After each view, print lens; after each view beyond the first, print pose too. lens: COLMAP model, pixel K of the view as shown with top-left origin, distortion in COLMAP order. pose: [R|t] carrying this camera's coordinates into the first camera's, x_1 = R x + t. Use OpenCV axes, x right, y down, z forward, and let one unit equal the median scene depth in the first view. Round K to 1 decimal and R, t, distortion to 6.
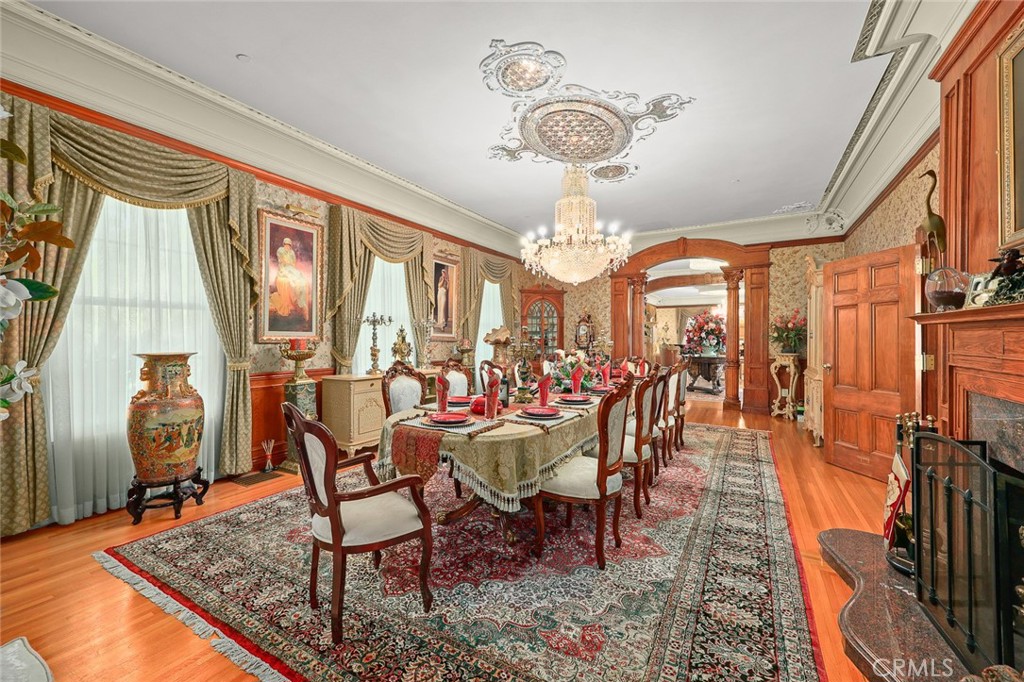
lens RADIAL K [[409.9, 0, 515.9], [0, 409.9, 336.4], [0, 0, 1]] dist [0.000139, 0.000045]
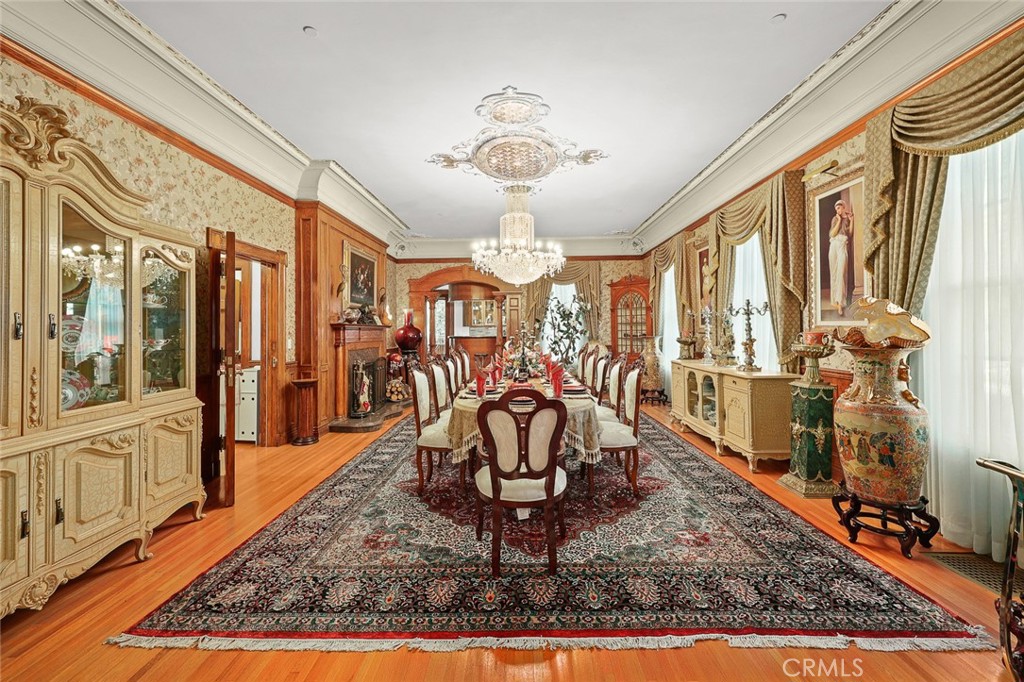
lens RADIAL K [[409.9, 0, 515.9], [0, 409.9, 336.4], [0, 0, 1]] dist [0.000139, 0.000045]
pose [[-0.874932, 0.023749, -0.483664, 0.558938], [0.019058, 0.999712, 0.014612, -0.001892], [0.483871, 0.003567, -0.875132, 1.552389]]
